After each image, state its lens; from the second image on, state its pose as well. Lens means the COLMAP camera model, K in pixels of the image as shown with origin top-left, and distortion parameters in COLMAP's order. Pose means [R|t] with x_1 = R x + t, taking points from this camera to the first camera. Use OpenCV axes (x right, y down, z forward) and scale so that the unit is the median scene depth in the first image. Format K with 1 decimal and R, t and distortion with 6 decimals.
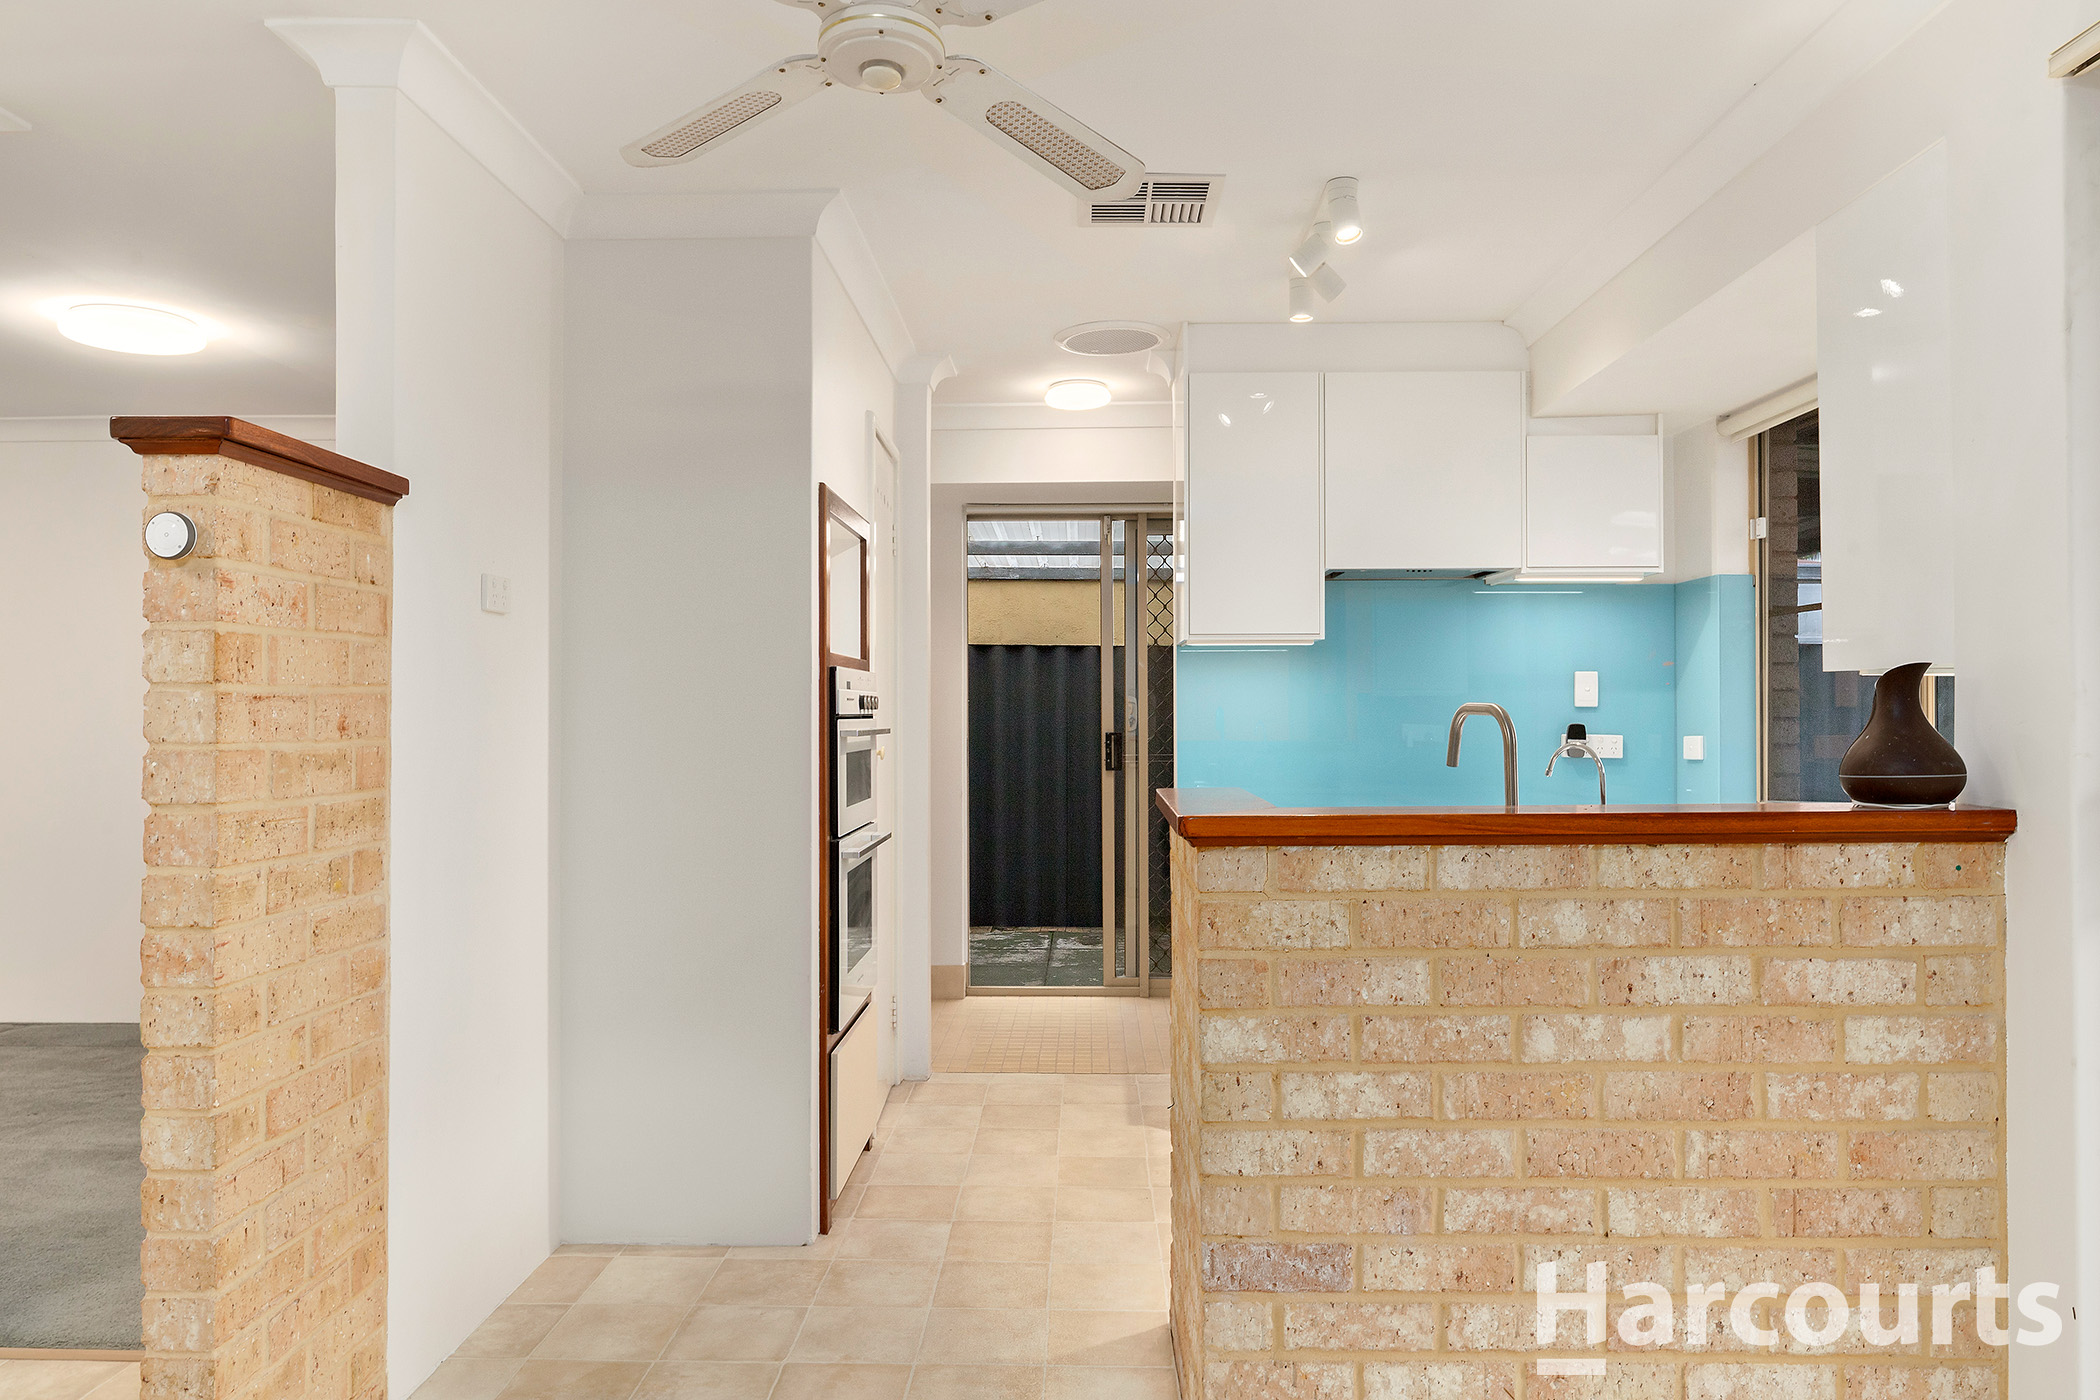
lens RADIAL K [[1407.8, 0, 1049.7], [0, 1407.8, 701.4], [0, 0, 1]] dist [-0.006451, 0.003762]
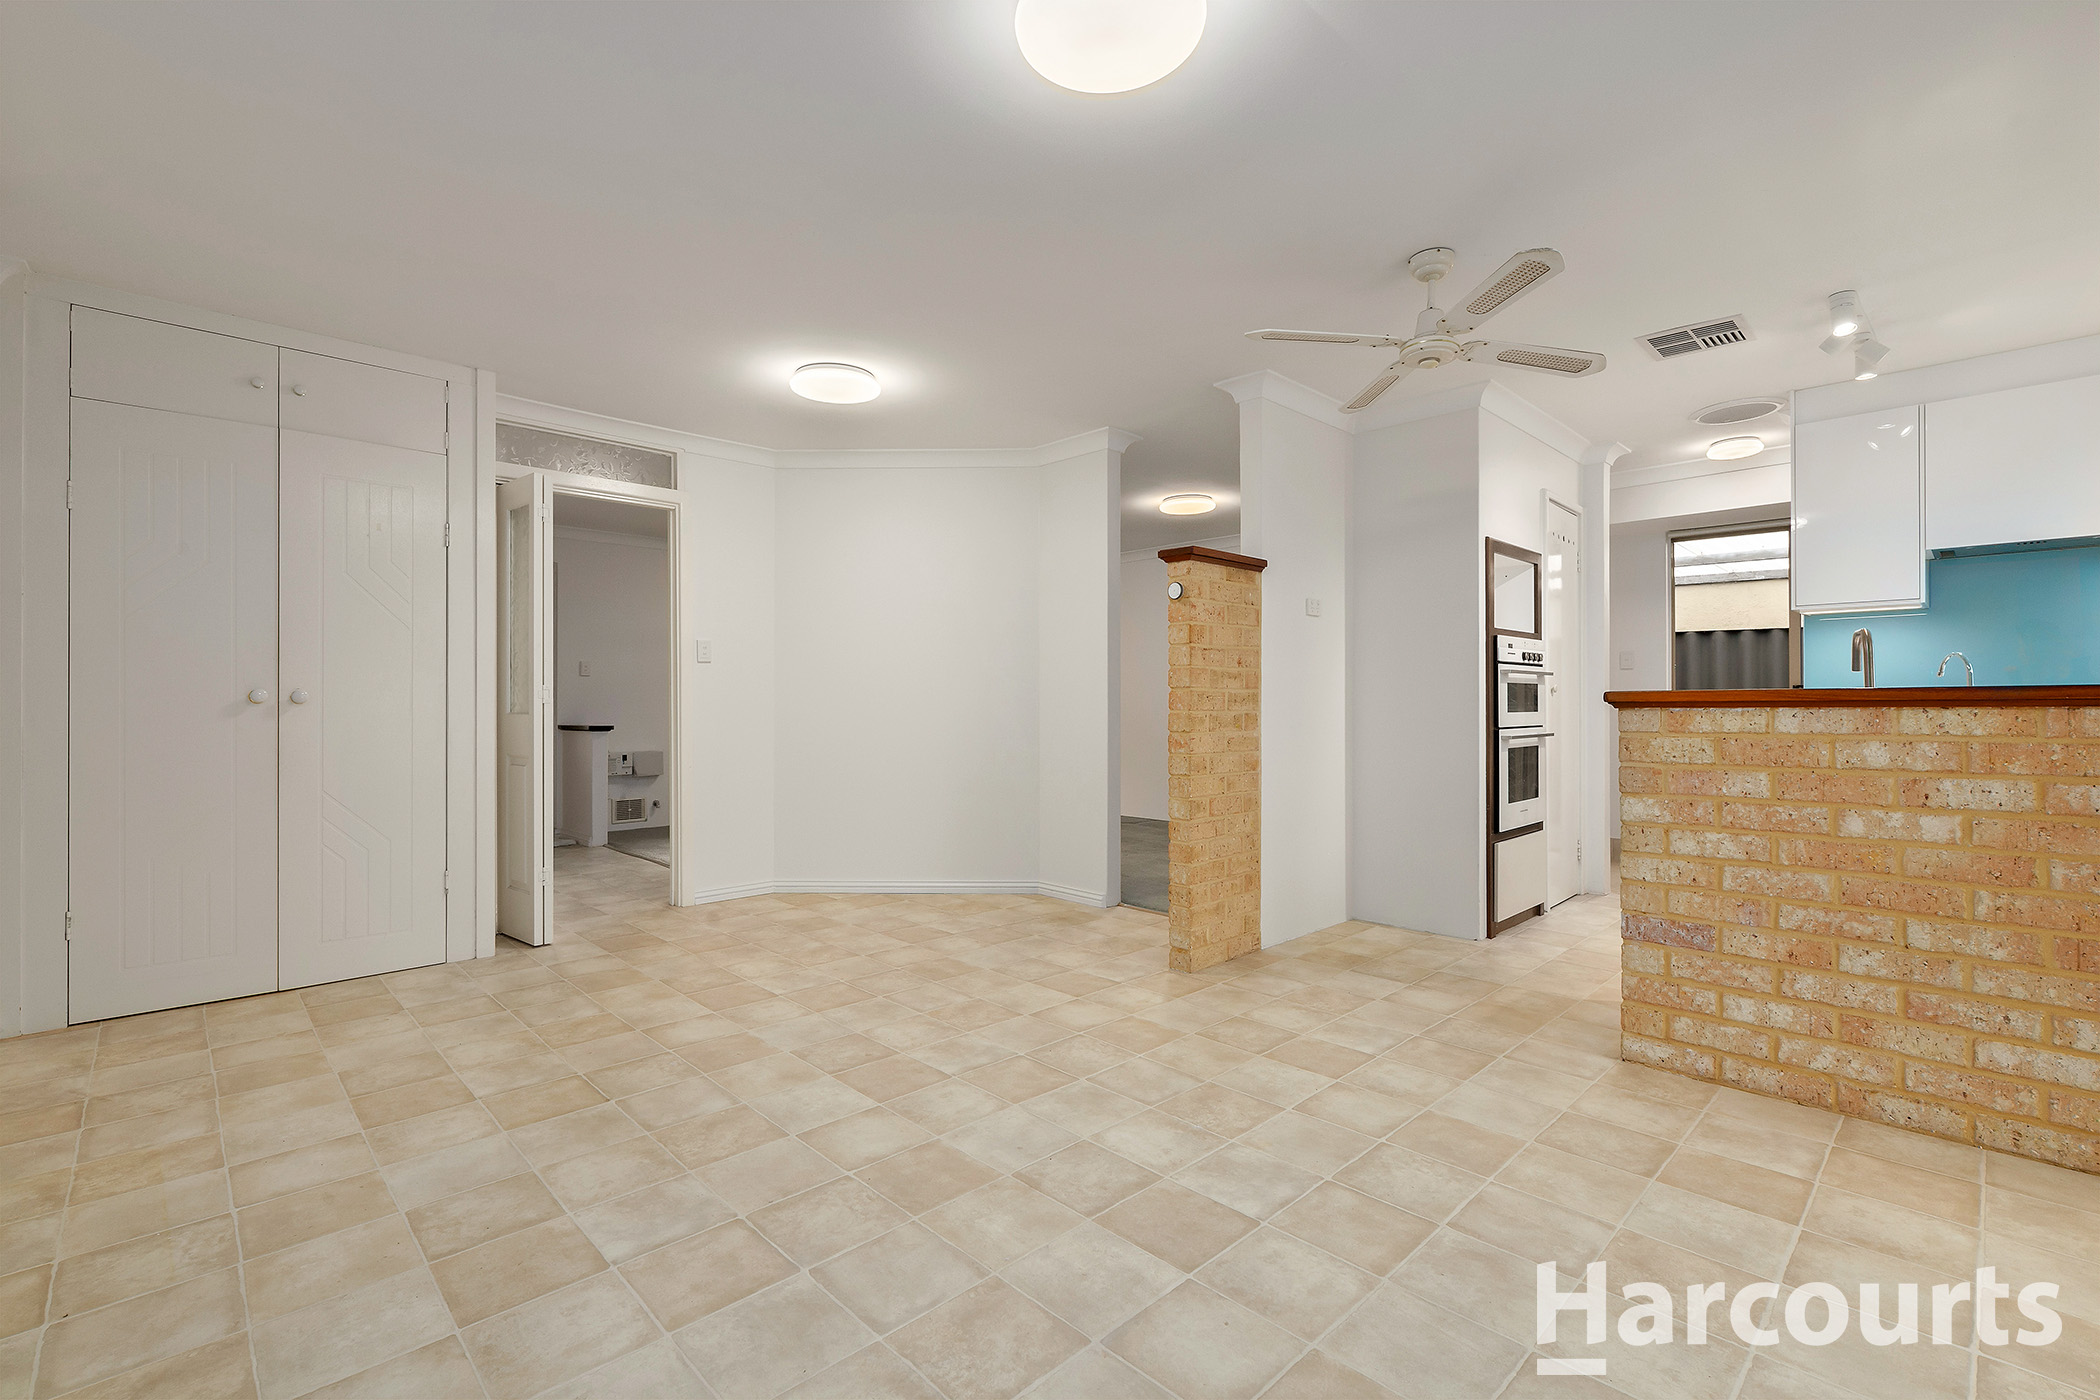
lens RADIAL K [[931.0, 0, 1042.7], [0, 931.0, 697.9], [0, 0, 1]] dist [-0.001297, 0.000149]
pose [[0.720614, -0.004317, -0.693323, 0.422622], [0.007380, 0.999972, 0.001443, 0.081866], [0.693297, -0.006157, 0.720626, -0.469794]]
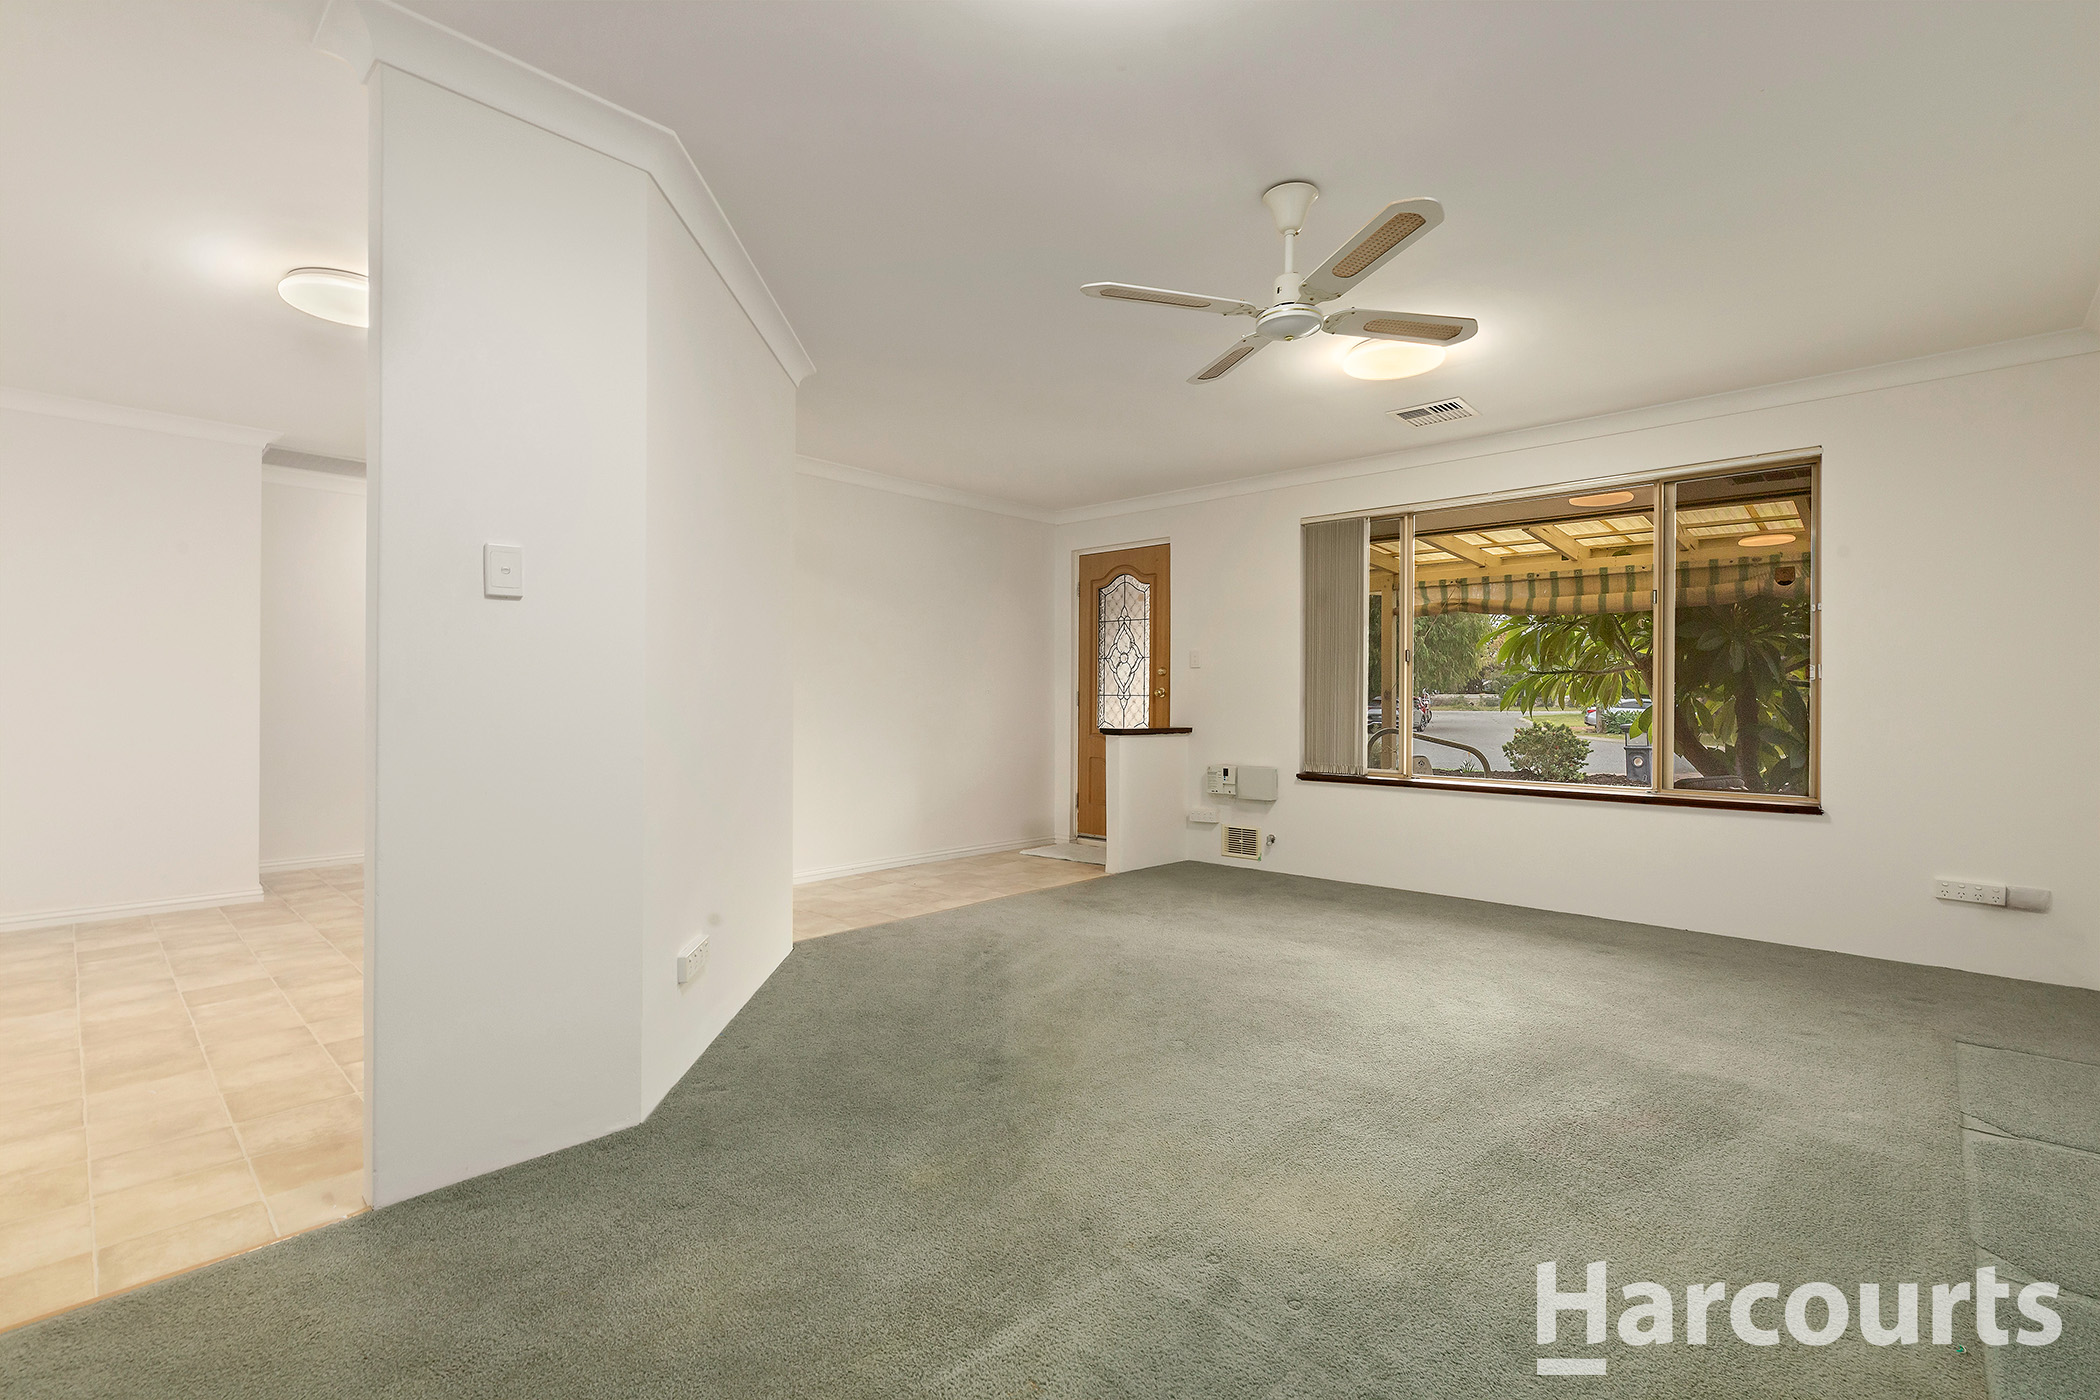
lens RADIAL K [[931.0, 0, 1048.0], [0, 931.0, 703.9], [0, 0, 1]] dist [-0.001297, 0.000149]
pose [[-0.658925, -0.004074, -0.752197, -0.962233], [0.000963, 0.999980, -0.006259, 0.128027], [0.752208, -0.004849, -0.658908, 2.753670]]
